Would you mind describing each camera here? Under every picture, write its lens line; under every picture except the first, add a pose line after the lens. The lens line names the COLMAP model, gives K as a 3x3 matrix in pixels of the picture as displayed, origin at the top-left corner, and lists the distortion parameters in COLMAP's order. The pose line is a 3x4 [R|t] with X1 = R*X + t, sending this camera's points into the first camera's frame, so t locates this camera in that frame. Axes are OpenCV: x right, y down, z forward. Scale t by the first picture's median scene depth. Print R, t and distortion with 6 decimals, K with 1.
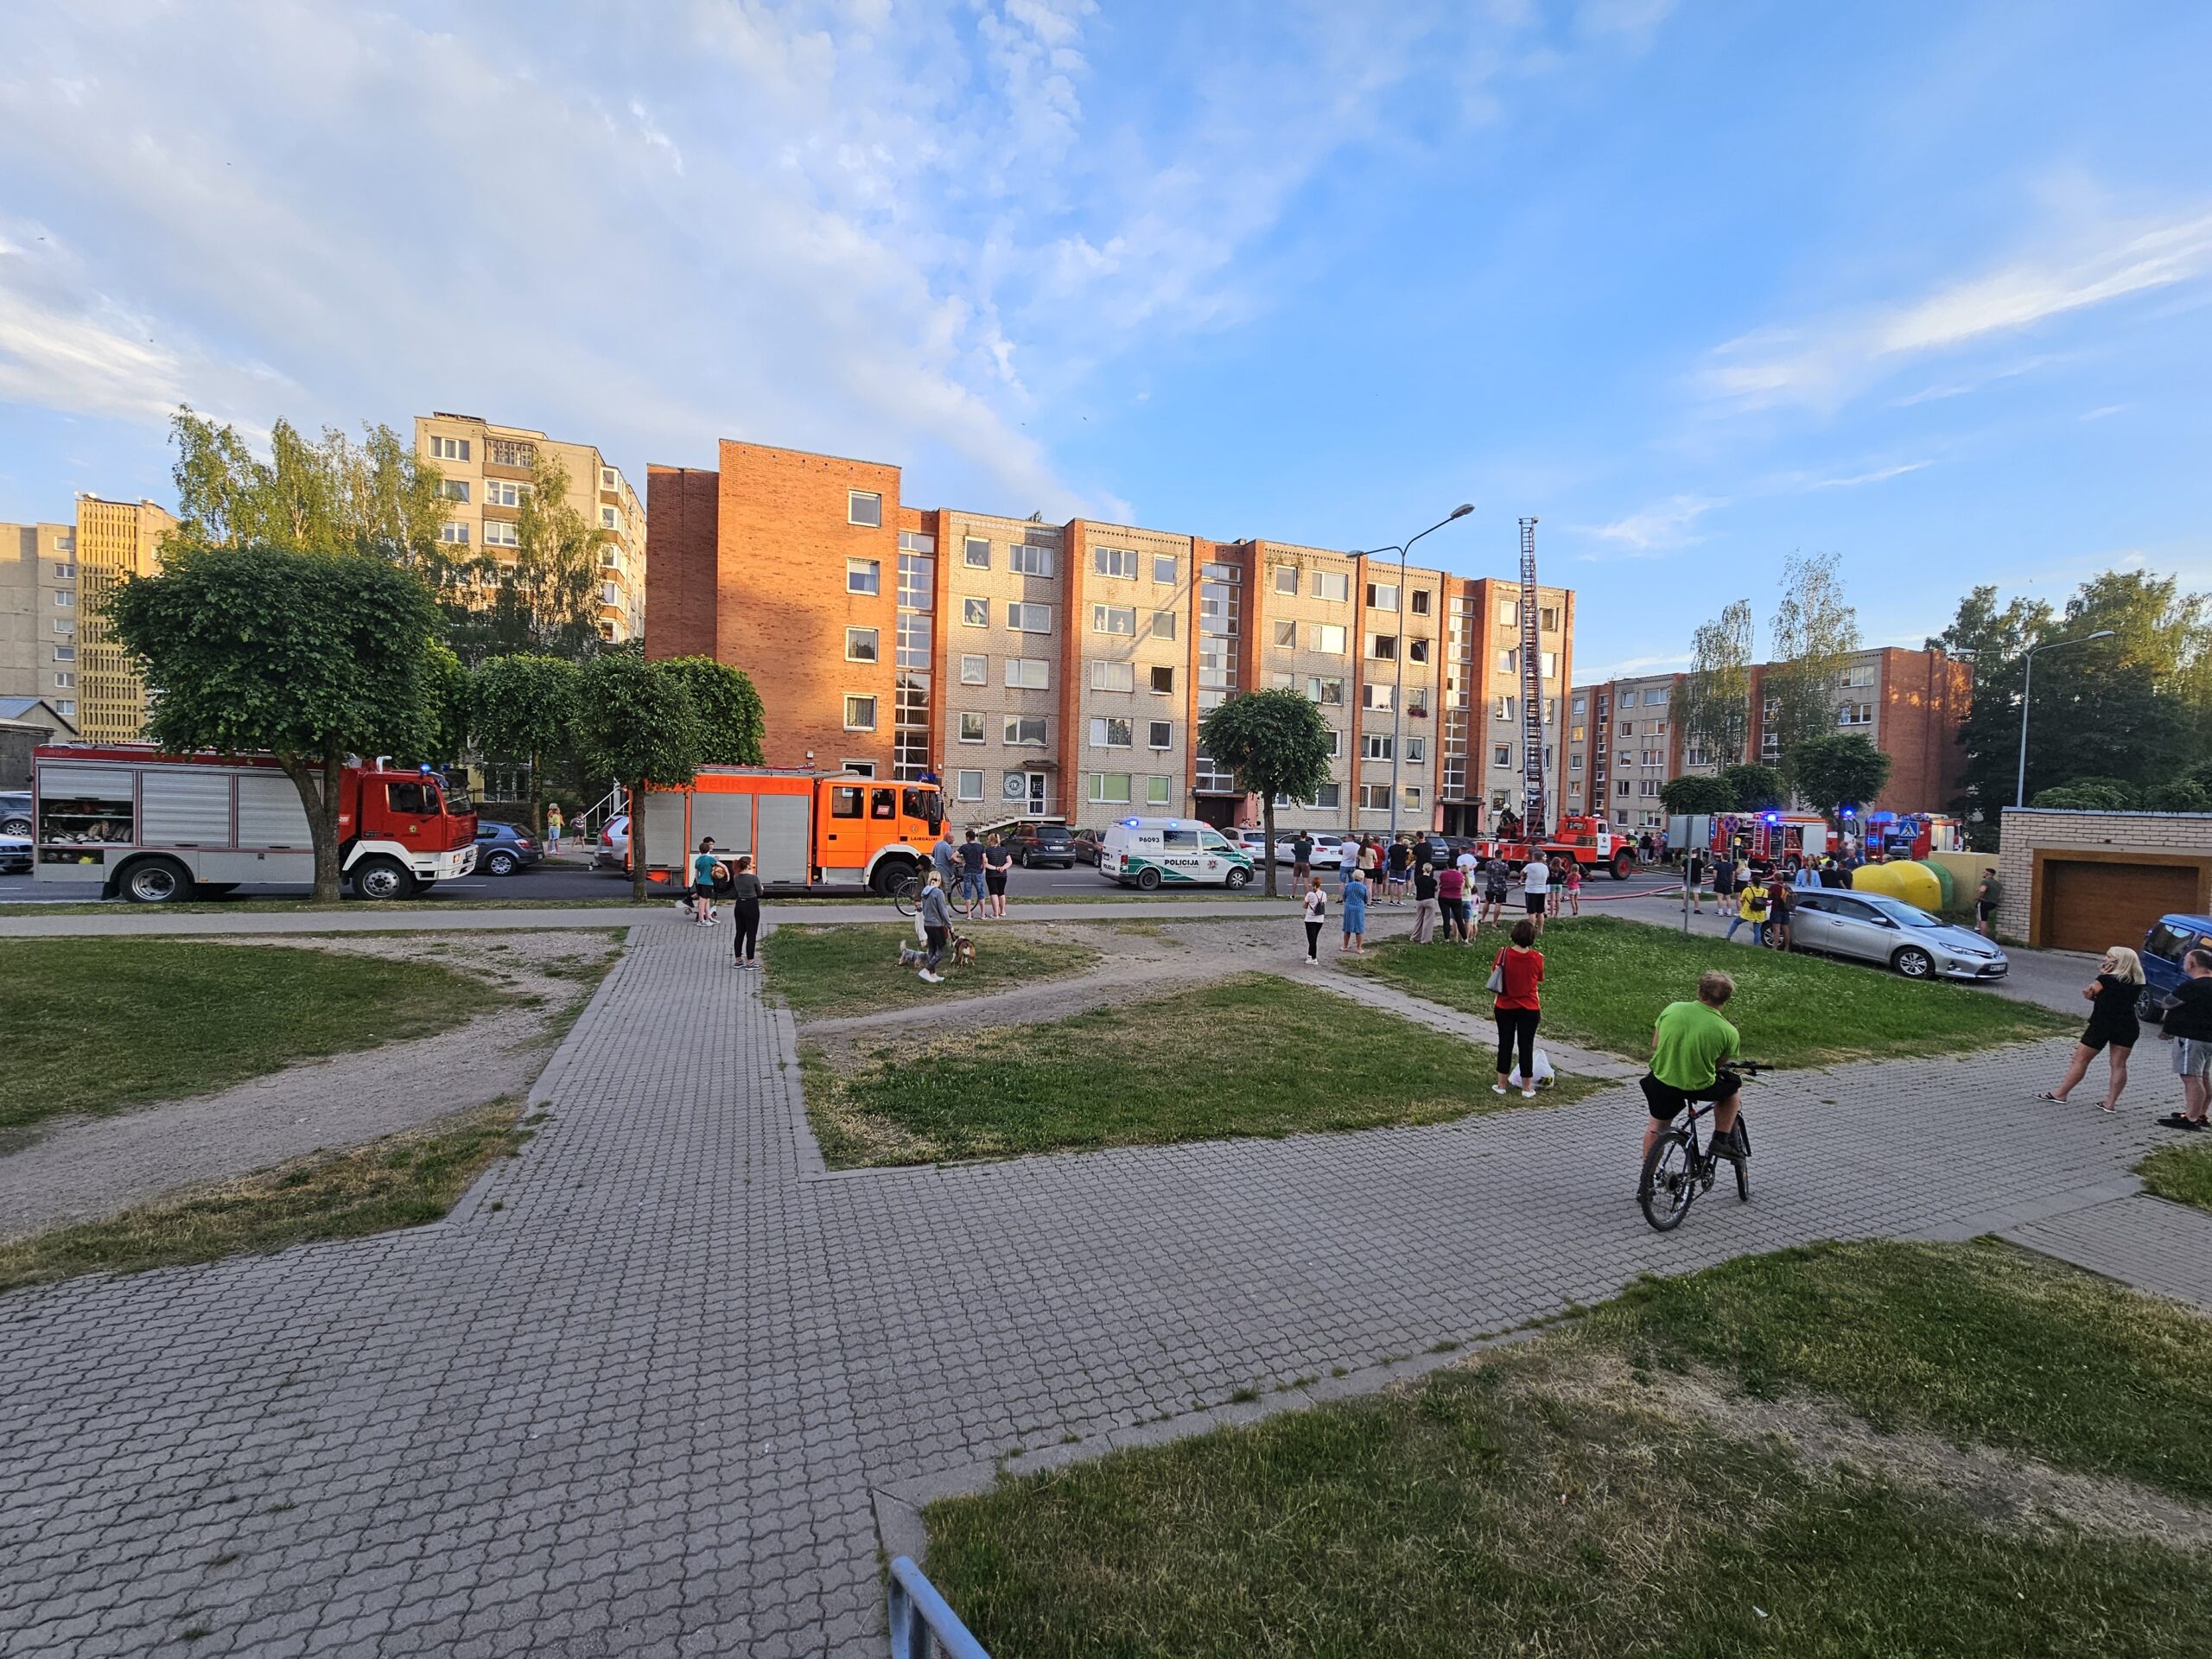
lens RADIAL K [[889.8, 0, 1111.4], [0, 889.8, 823.8], [0, 0, 1]] dist [-0.000994, -0.000335]
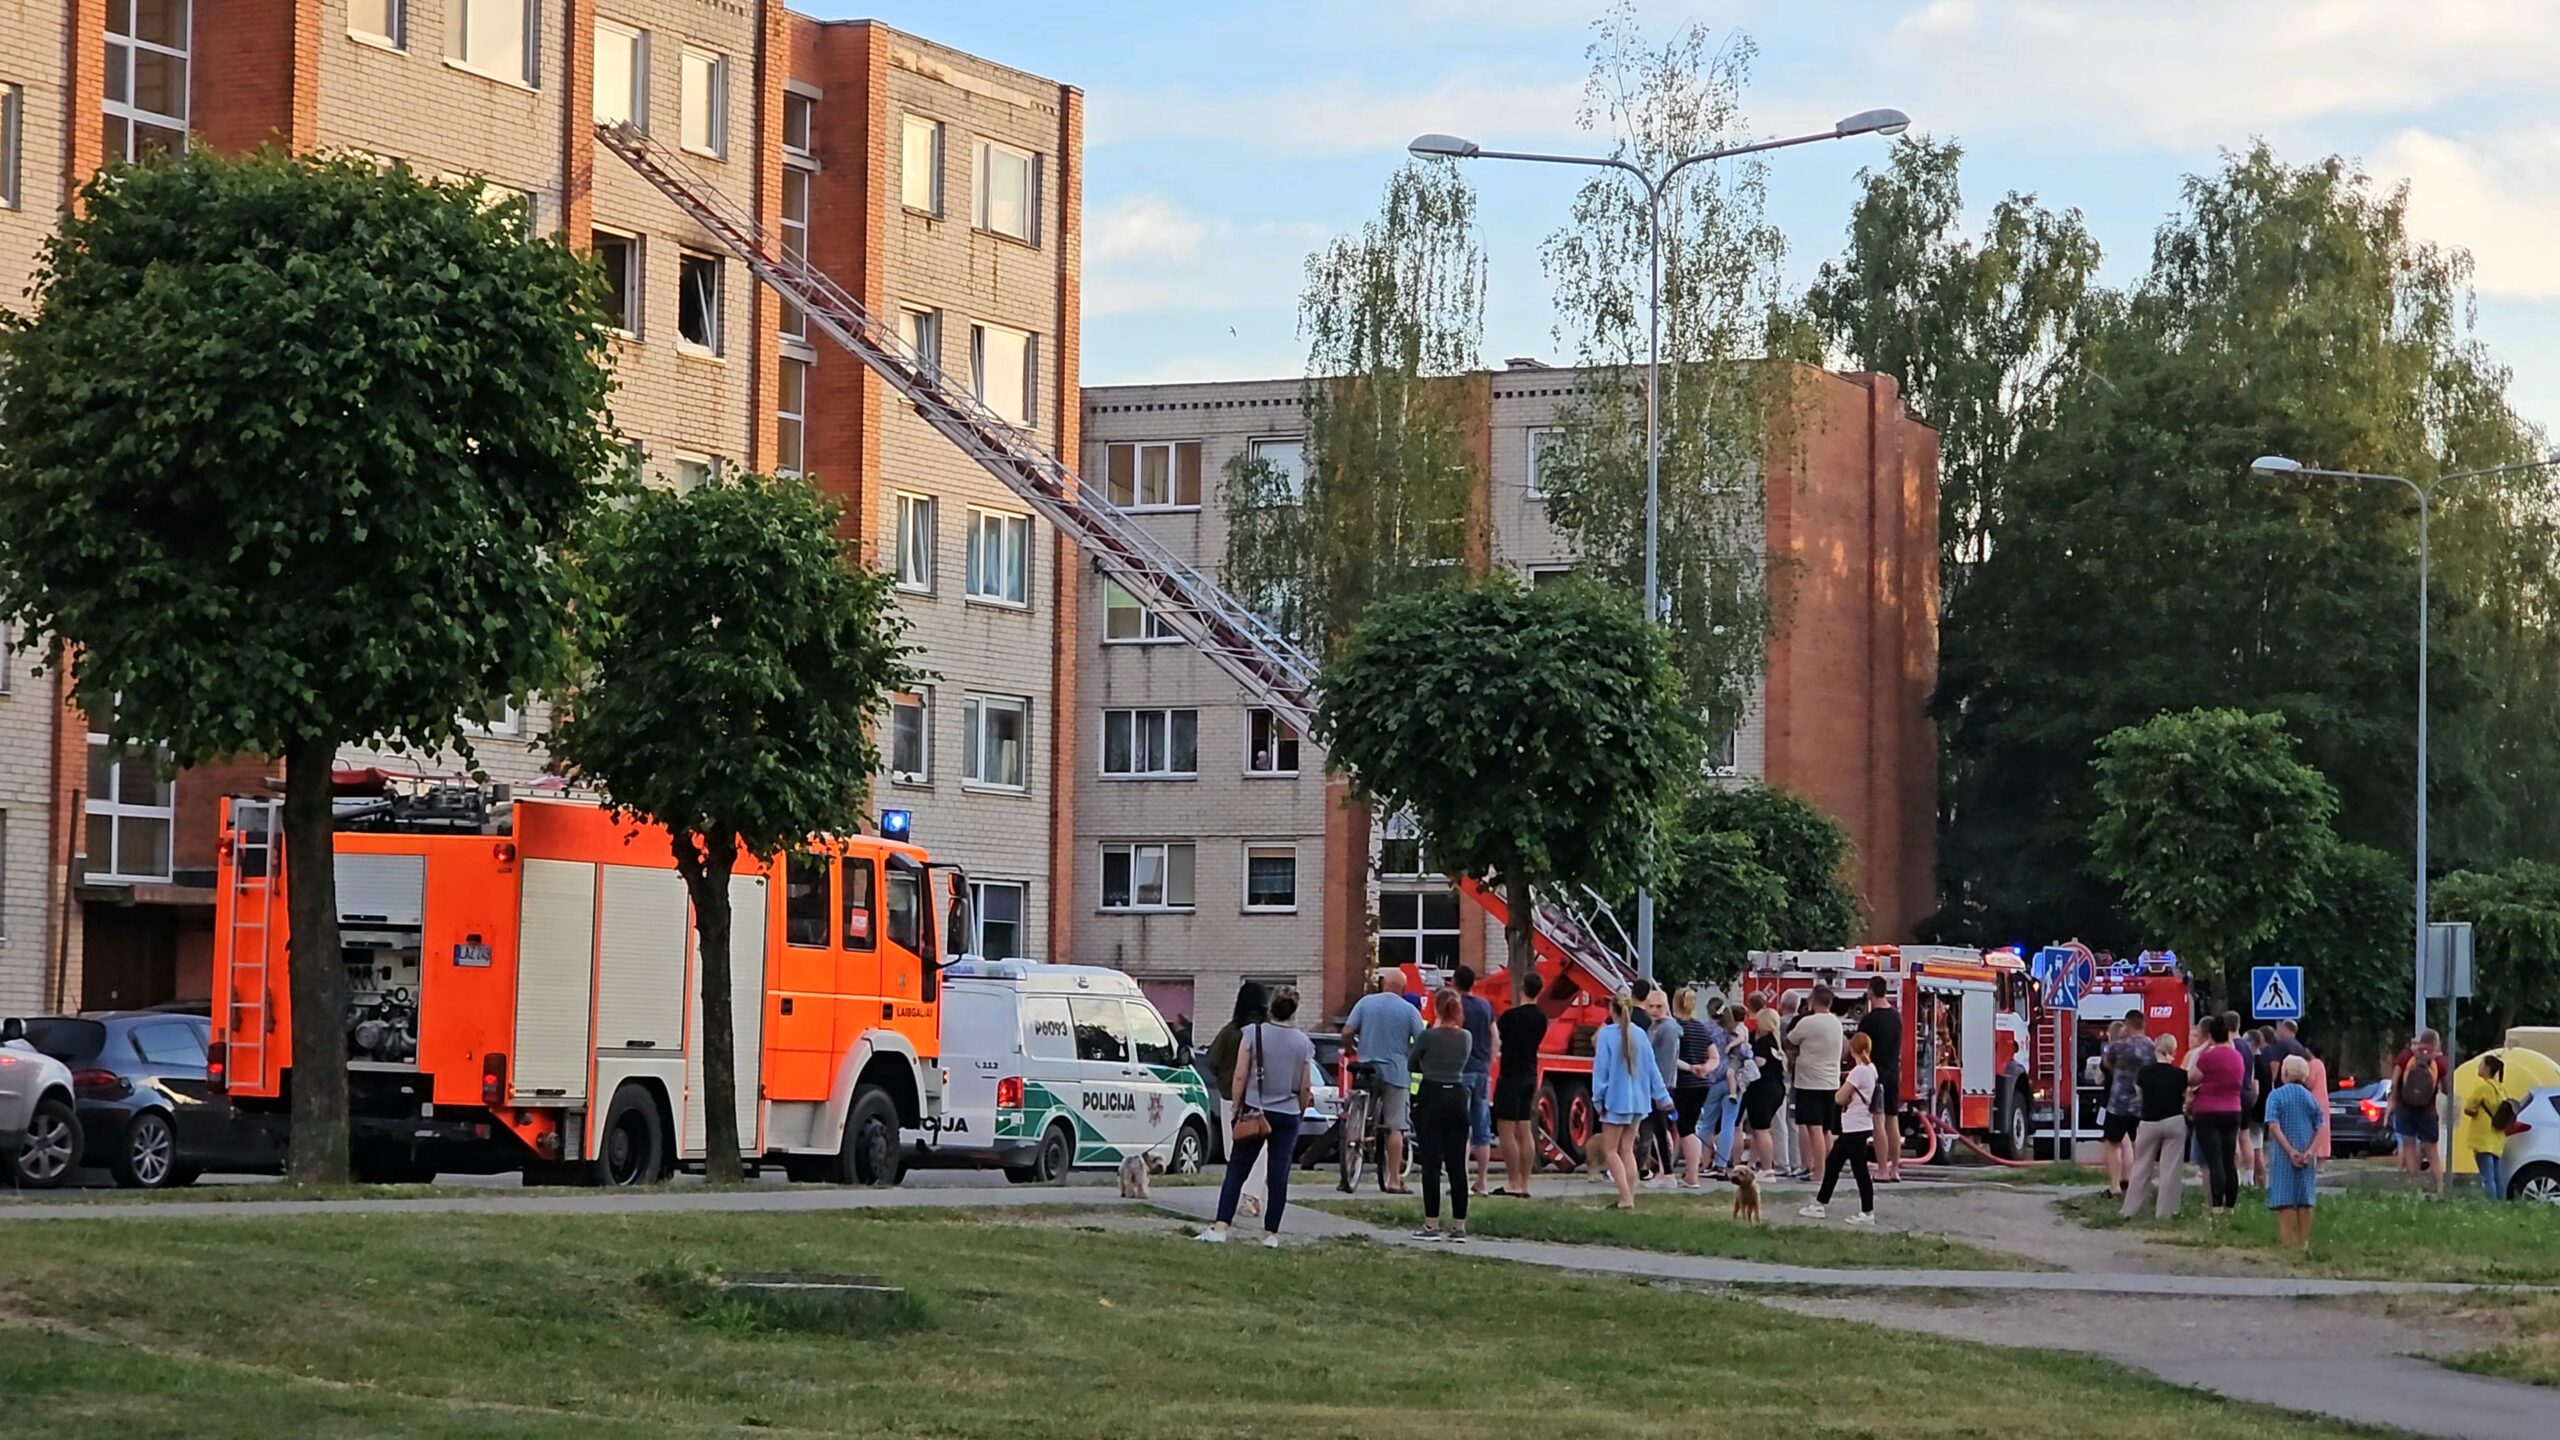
lens RADIAL K [[6158.3, 0, 1279.0], [0, 6158.3, 719.9], [0, 0, 1]] dist [-0.002428, 0.000000]
pose [[0.713749, 0.020859, 0.700090, -0.807828], [0.025410, 0.998127, -0.055644, 0.018563], [-0.699940, 0.057505, 0.711883, -0.332967]]
